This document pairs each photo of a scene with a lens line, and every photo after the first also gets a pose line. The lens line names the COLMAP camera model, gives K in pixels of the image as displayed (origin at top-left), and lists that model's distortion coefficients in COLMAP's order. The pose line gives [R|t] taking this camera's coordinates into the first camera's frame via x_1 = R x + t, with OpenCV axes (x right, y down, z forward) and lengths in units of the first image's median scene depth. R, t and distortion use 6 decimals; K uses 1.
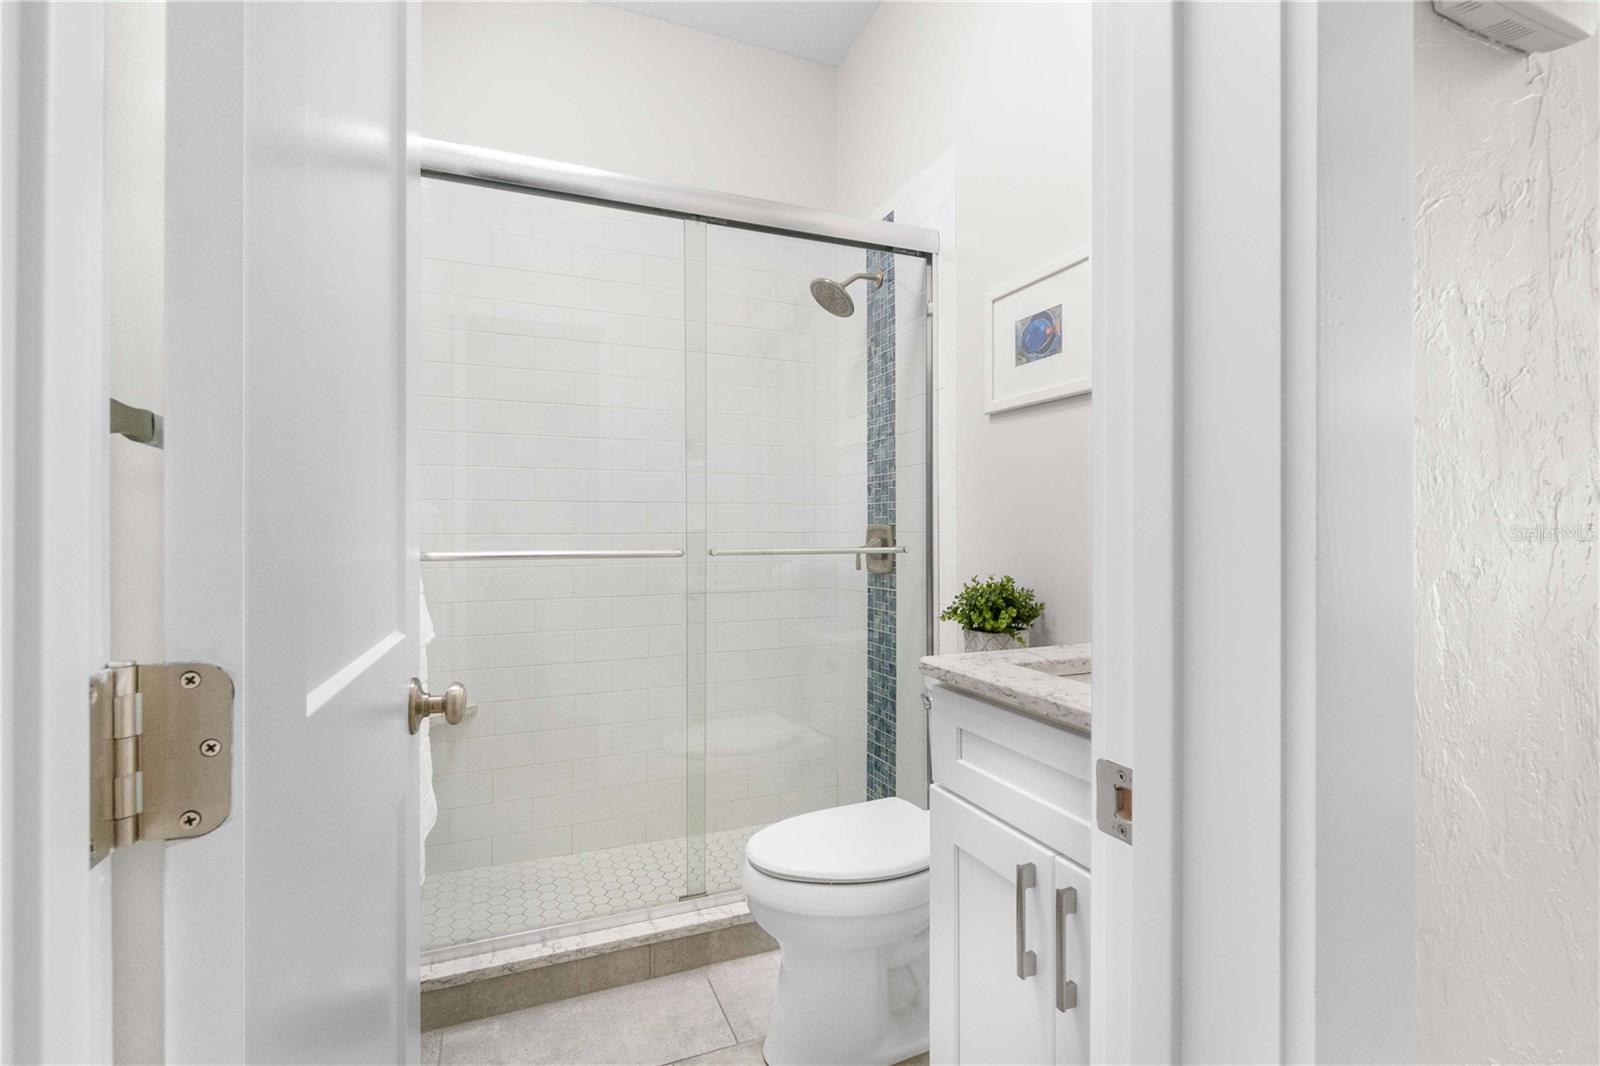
lens RADIAL K [[717.5, 0, 788.6], [0, 717.5, 538.9], [0, 0, 1]] dist [-0.001999, -0.000543]
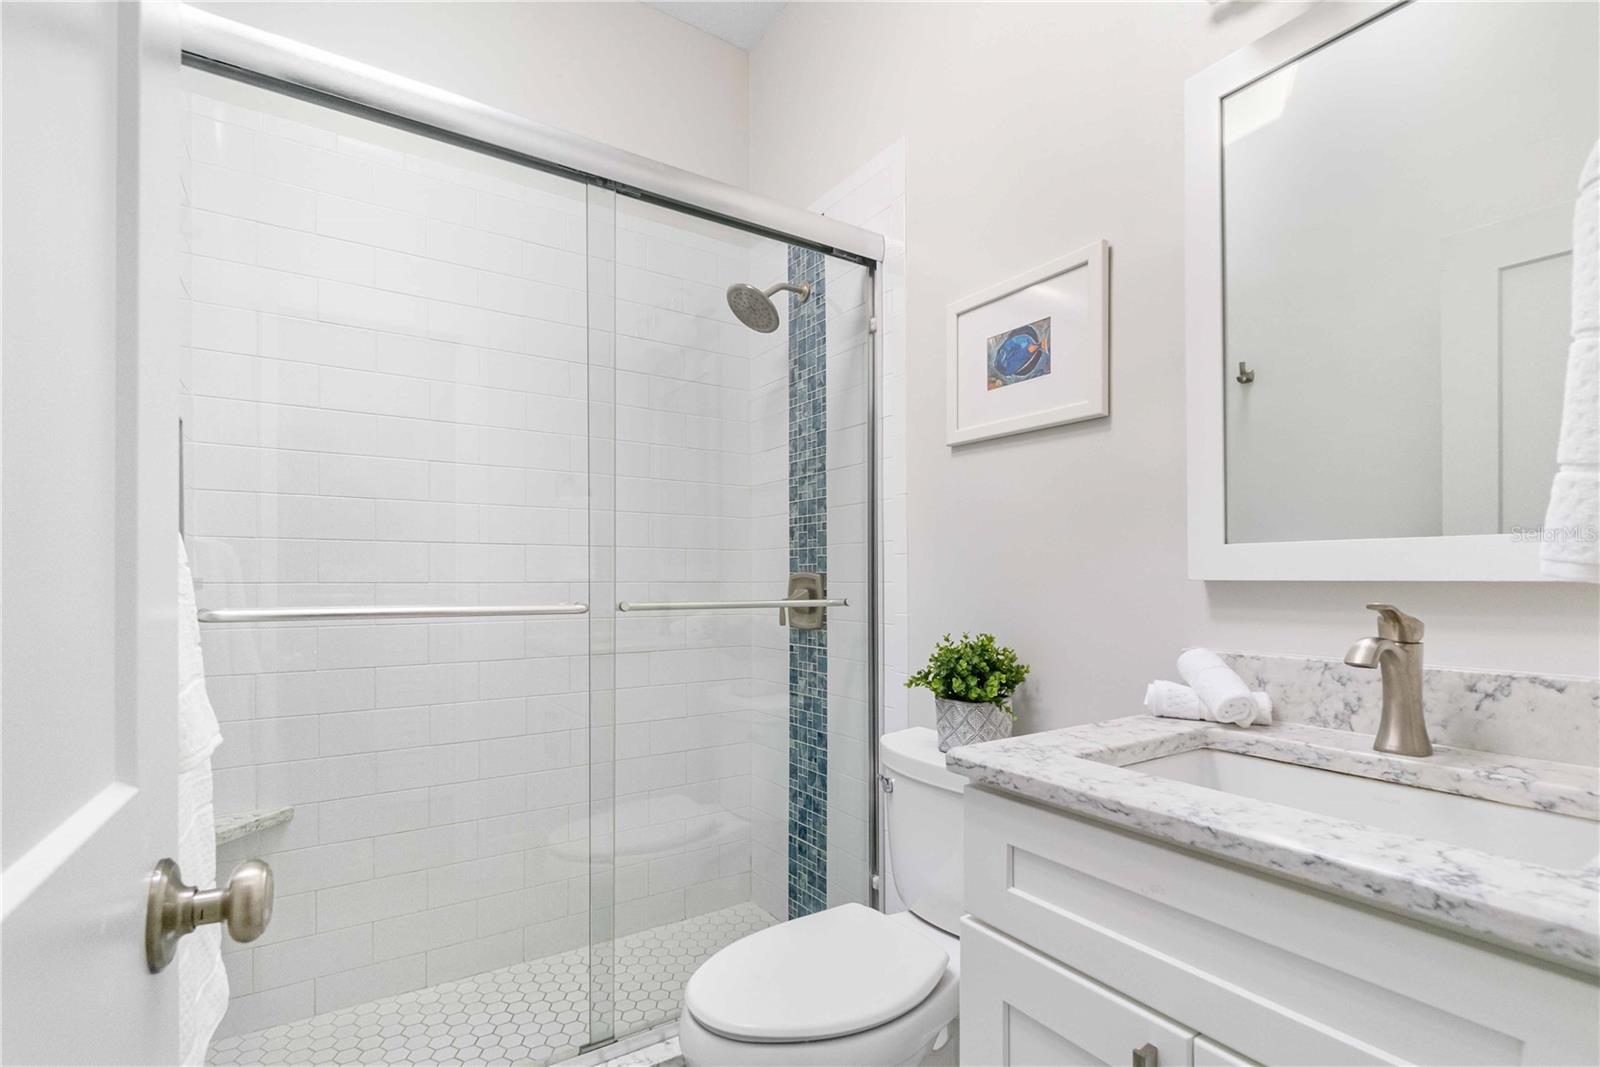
lens RADIAL K [[738.8, 0, 797.0], [0, 738.8, 587.0], [0, 0, 1]] dist [-0.000965, -0.000134]
pose [[0.982206, 0.000978, 0.187805, -0.054831], [-0.000719, 0.999999, -0.001451, -0.001899], [-0.187806, 0.001291, 0.982205, 0.125131]]
